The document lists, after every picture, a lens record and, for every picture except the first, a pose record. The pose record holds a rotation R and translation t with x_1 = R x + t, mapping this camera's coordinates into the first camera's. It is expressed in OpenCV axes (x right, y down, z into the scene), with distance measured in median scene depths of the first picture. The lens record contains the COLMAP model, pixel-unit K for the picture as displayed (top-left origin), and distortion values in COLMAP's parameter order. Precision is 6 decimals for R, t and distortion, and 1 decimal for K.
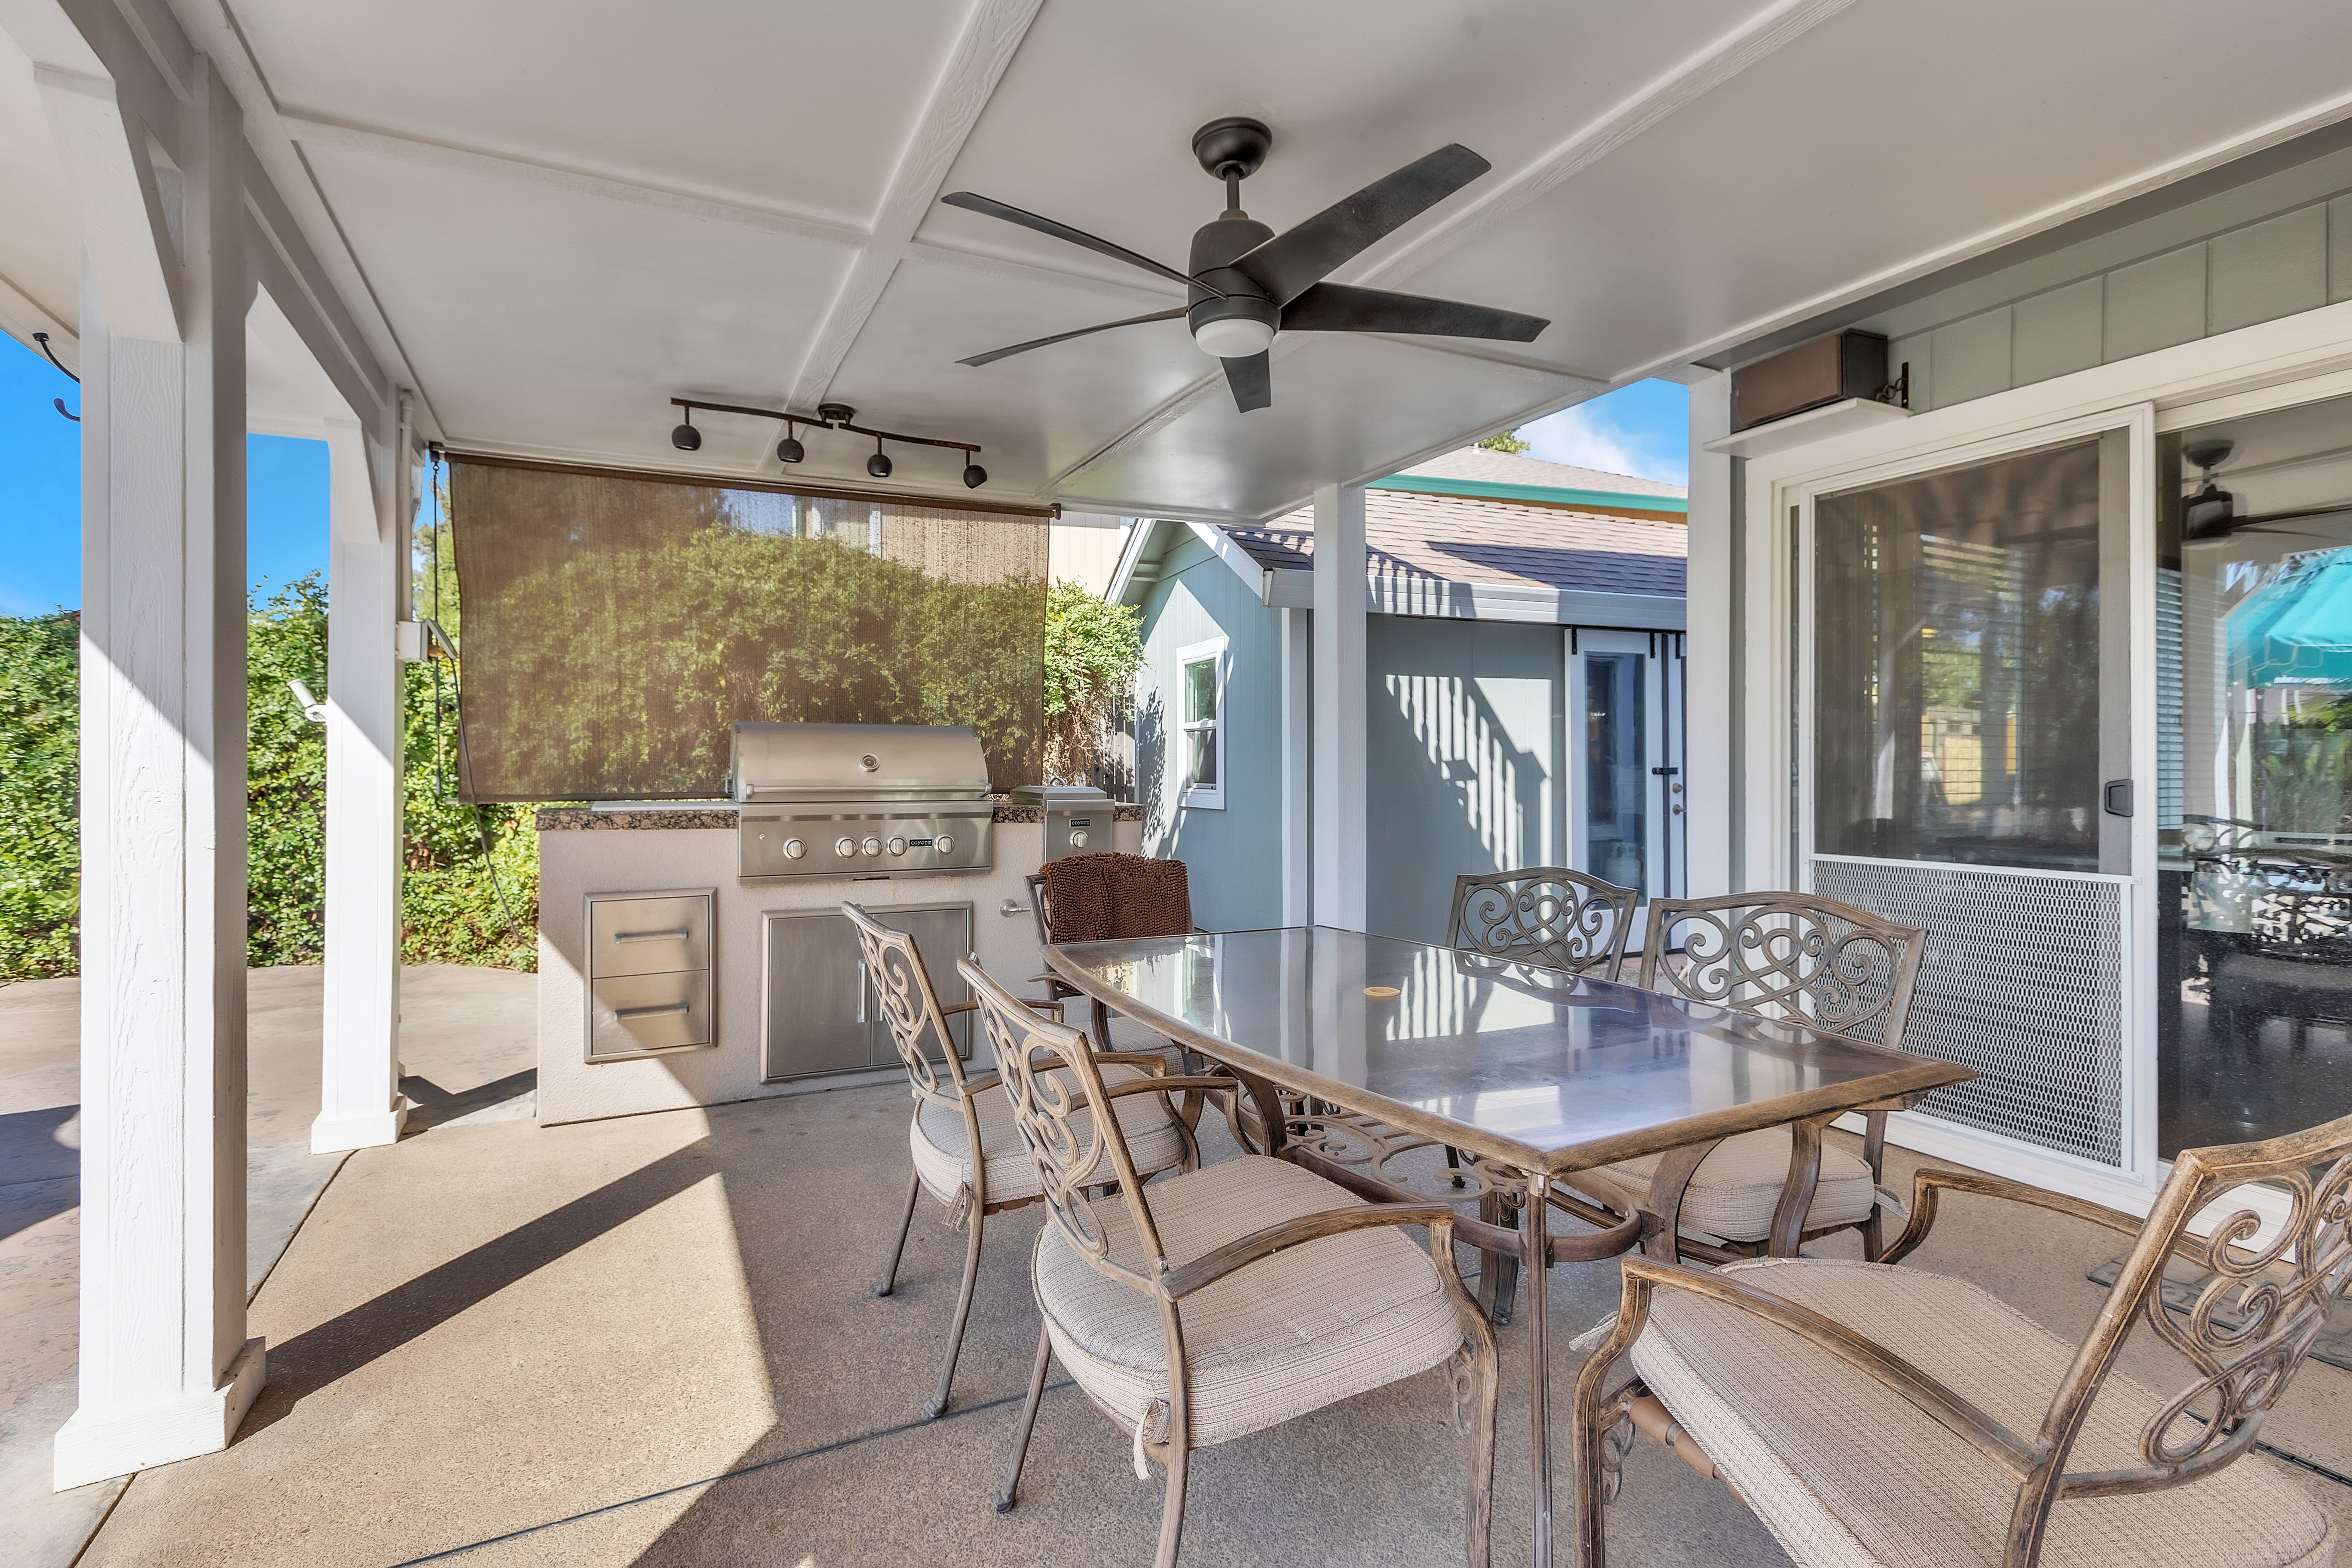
lens RADIAL K [[1067.3, 0, 1165.0], [0, 1067.3, 794.1], [0, 0, 1]] dist [0.002156, -0.000725]
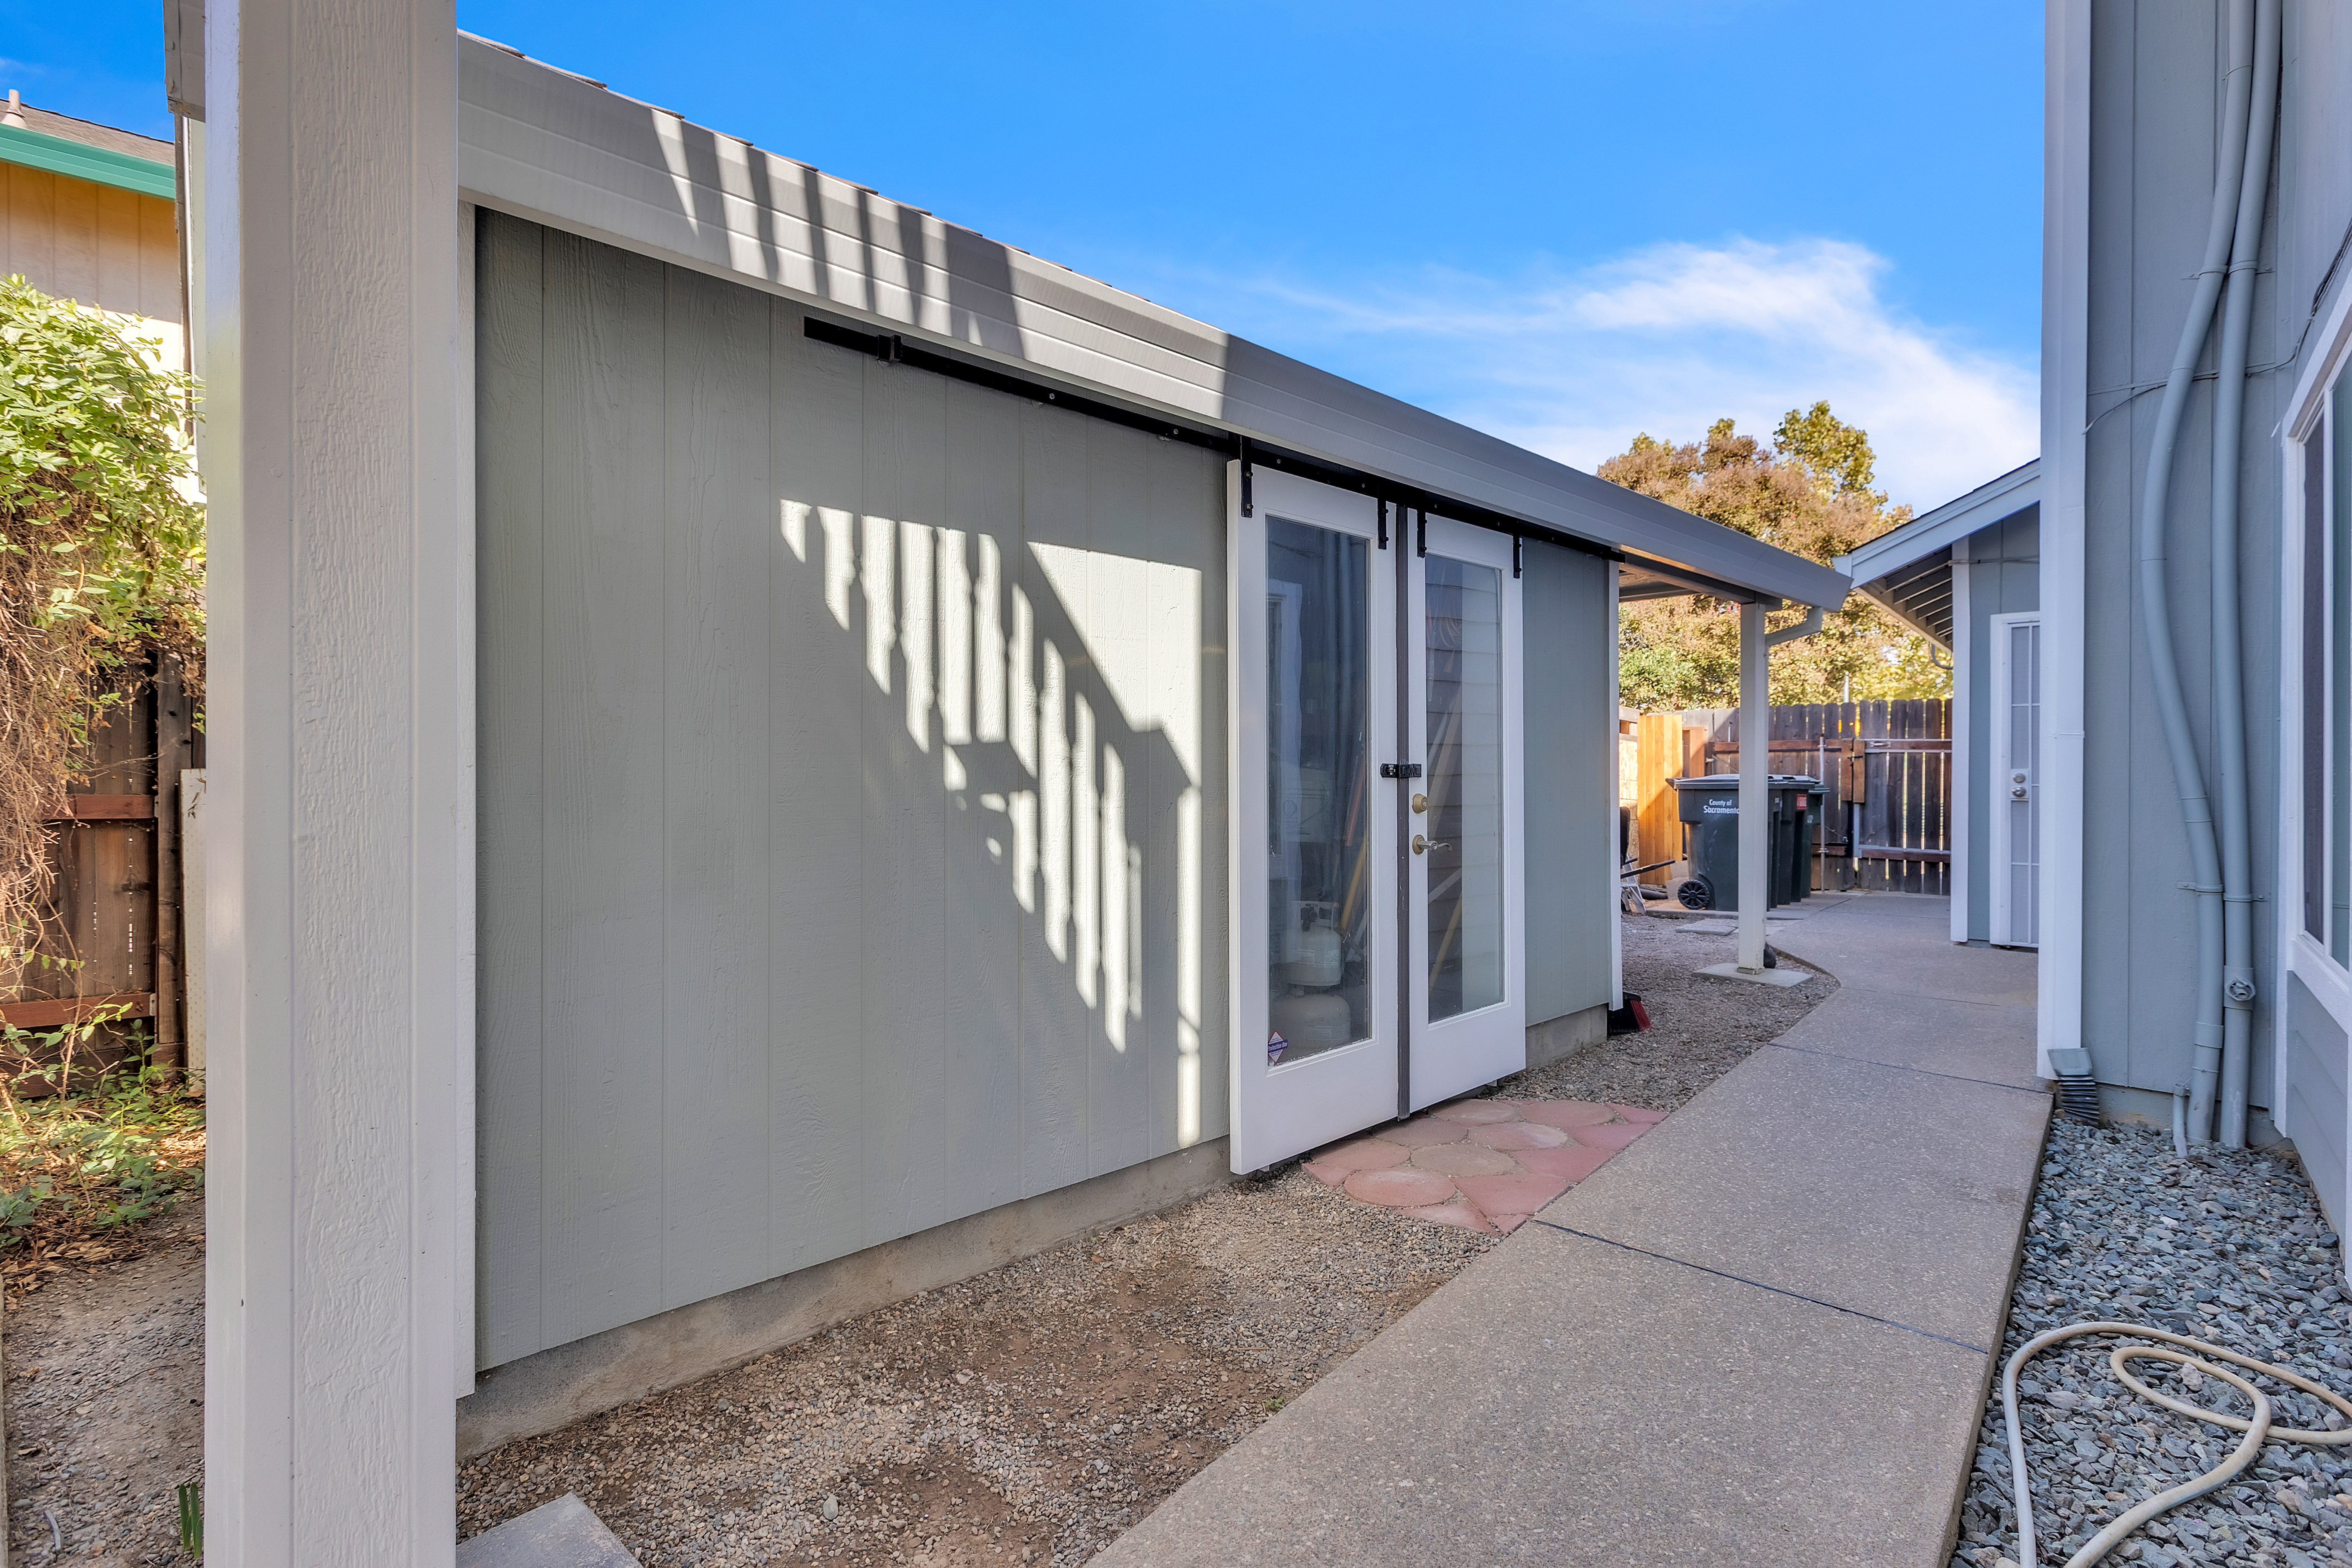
lens RADIAL K [[1067.3, 0, 1181.9], [0, 1067.3, 790.0], [0, 0, 1]] dist [0.002156, -0.000725]
pose [[0.930815, 0.000547, 0.365490, 0.195642], [-0.005202, 0.999917, 0.011752, -0.019335], [-0.365454, -0.012840, 0.930741, 0.599603]]
